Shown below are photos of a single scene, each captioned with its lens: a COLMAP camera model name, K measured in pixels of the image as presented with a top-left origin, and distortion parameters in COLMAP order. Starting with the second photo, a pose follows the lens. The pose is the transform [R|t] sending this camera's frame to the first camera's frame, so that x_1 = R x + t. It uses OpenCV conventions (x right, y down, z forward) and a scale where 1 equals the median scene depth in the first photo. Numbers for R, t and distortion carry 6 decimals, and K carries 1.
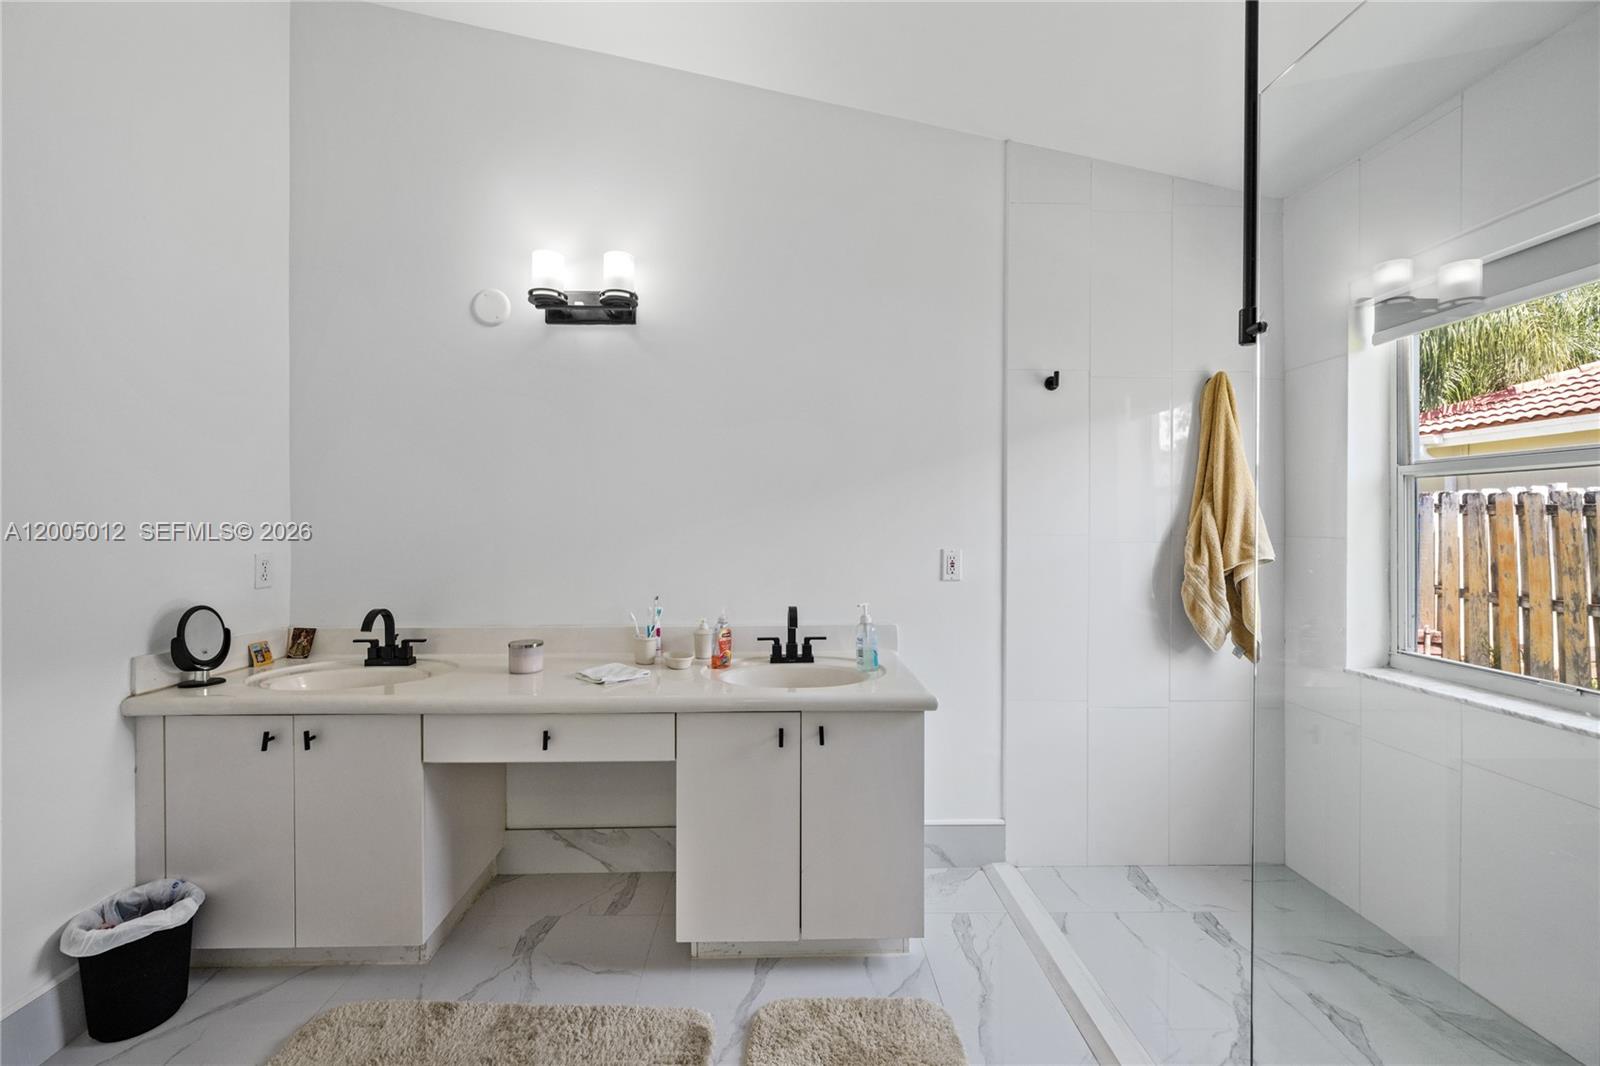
lens RADIAL K [[642.7, 0, 799.2], [0, 642.7, 521.8], [0, 0, 1]] dist [-0.001506, 0.000393]
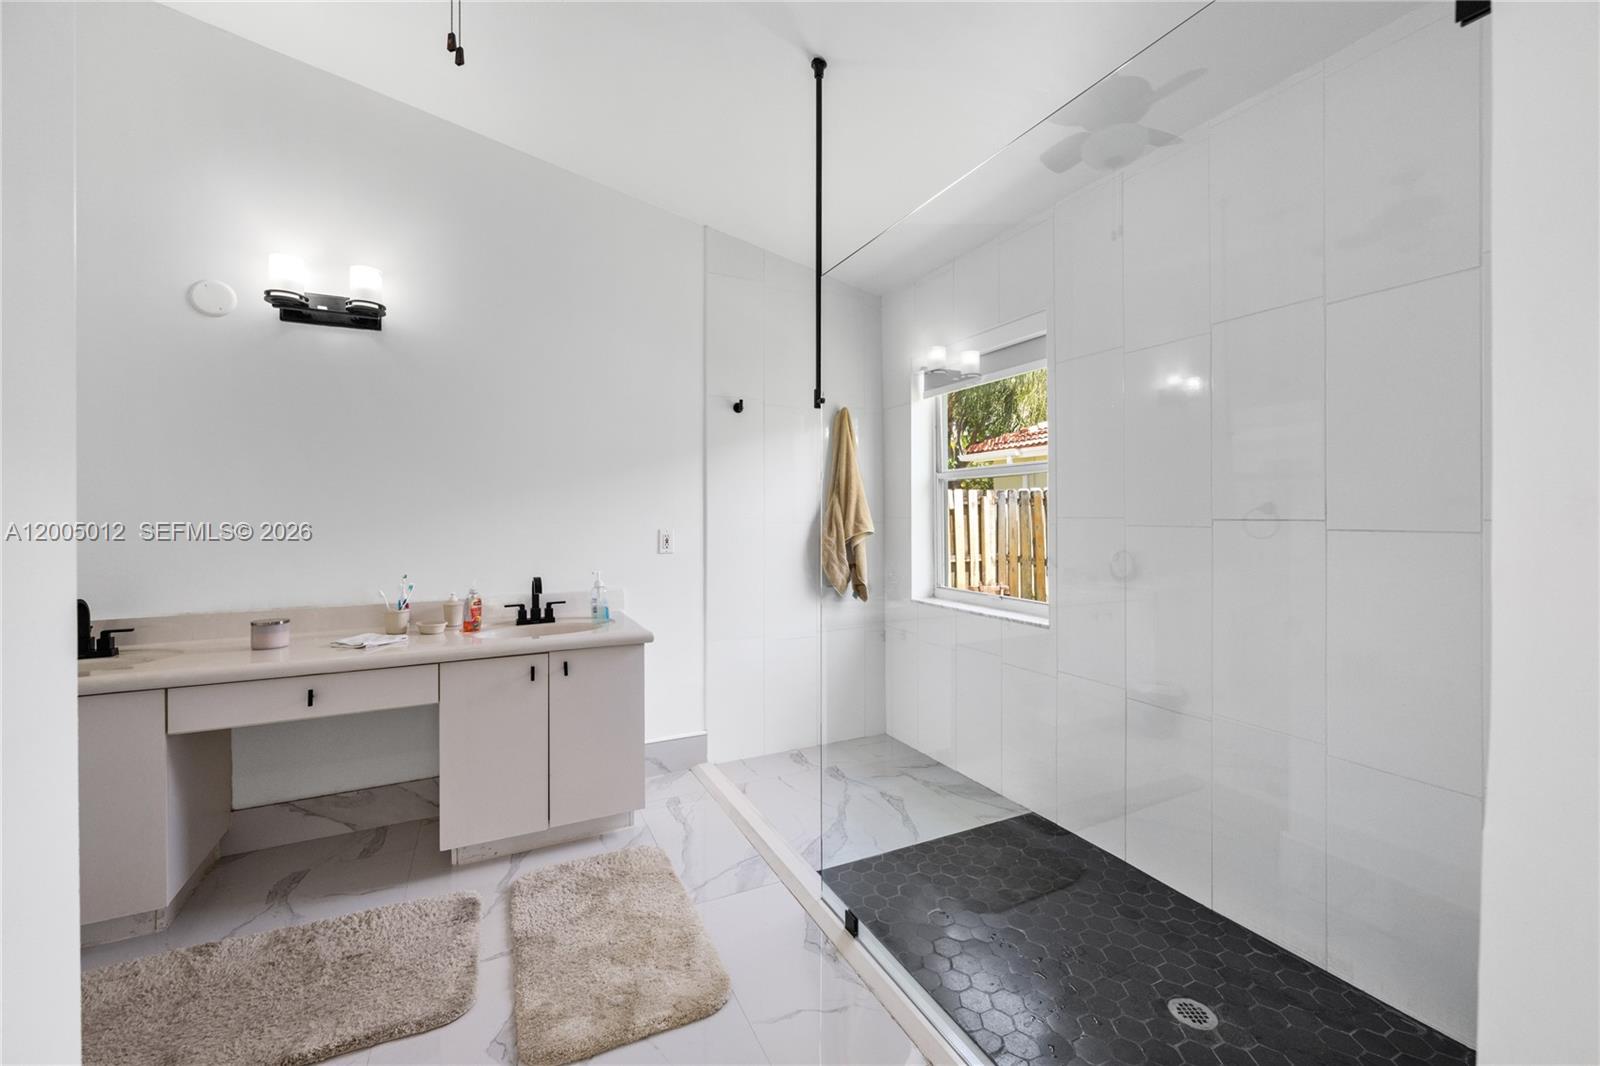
lens RADIAL K [[642.7, 0, 799.0], [0, 642.7, 511.5], [0, 0, 1]] dist [-0.001506, 0.000393]
pose [[0.913390, -0.003372, 0.407071, -0.053050], [0.005318, 0.999979, -0.003649, 0.013266], [-0.407050, 0.005498, 0.913389, -0.335562]]
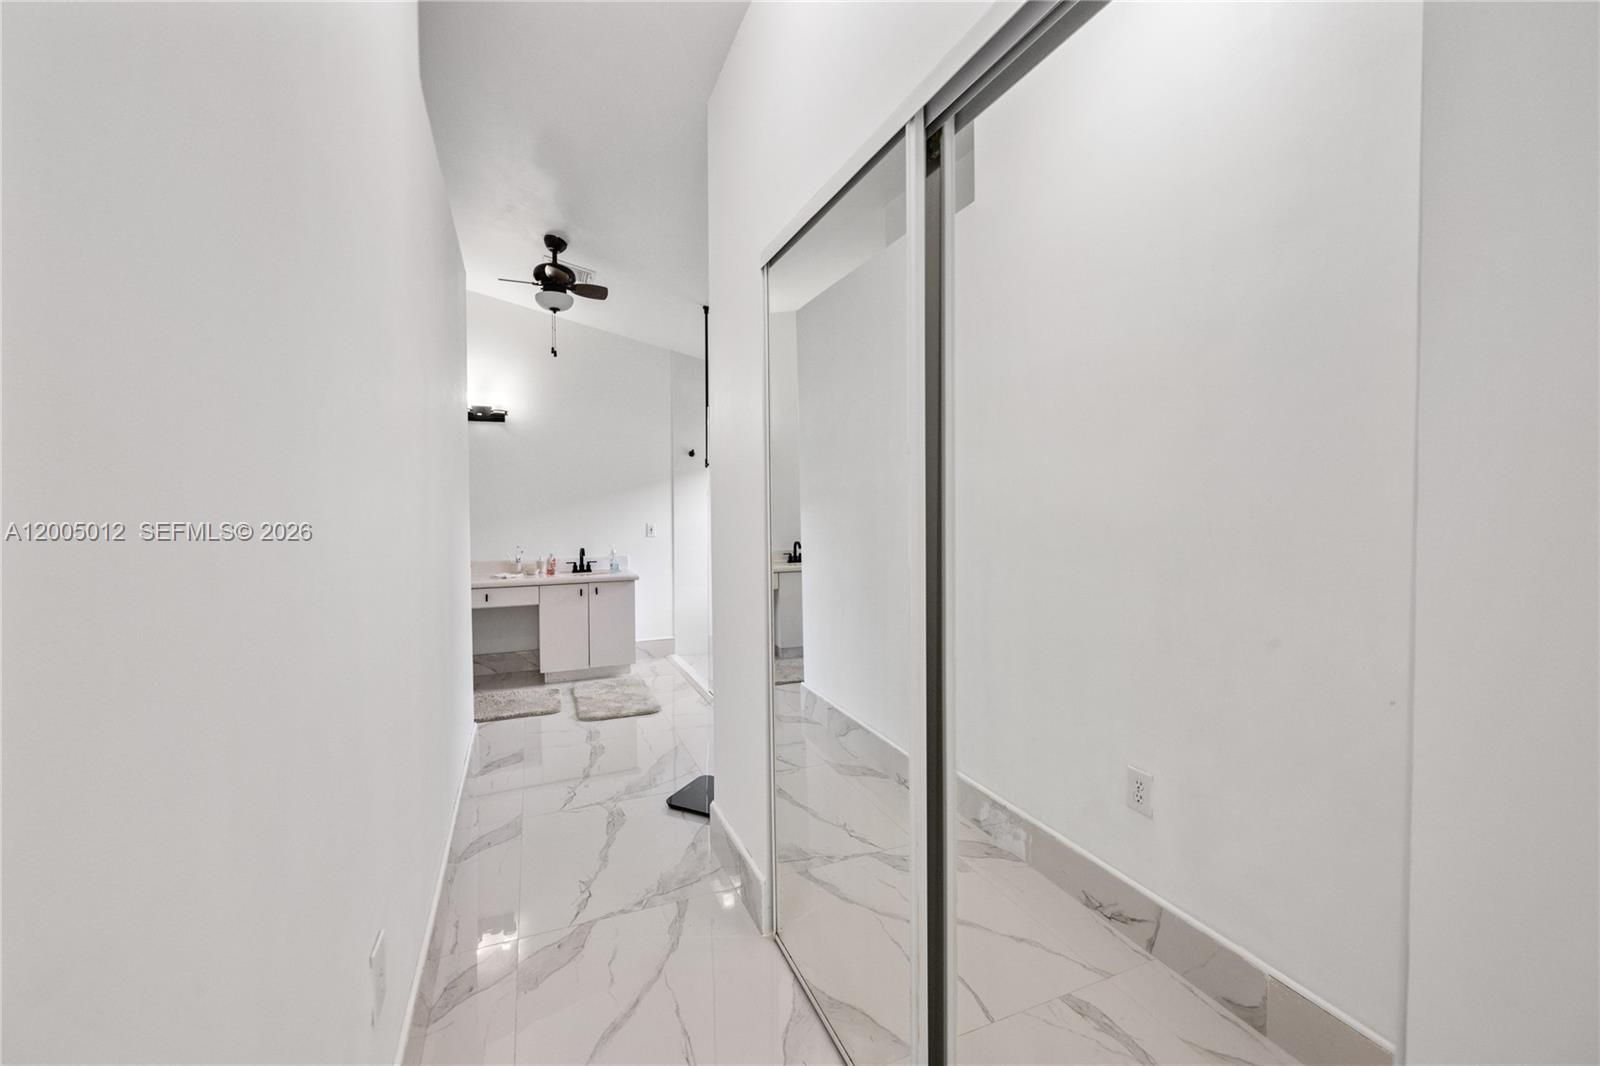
lens RADIAL K [[639.8, 0, 760.8], [0, 639.8, 524.5], [0, 0, 1]] dist [-0.000813, -0.000010]
pose [[0.952130, -0.013166, 0.305409, -0.104518], [0.006422, 0.999713, 0.023074, -0.005904], [-0.305626, -0.020008, 0.951942, -1.479759]]
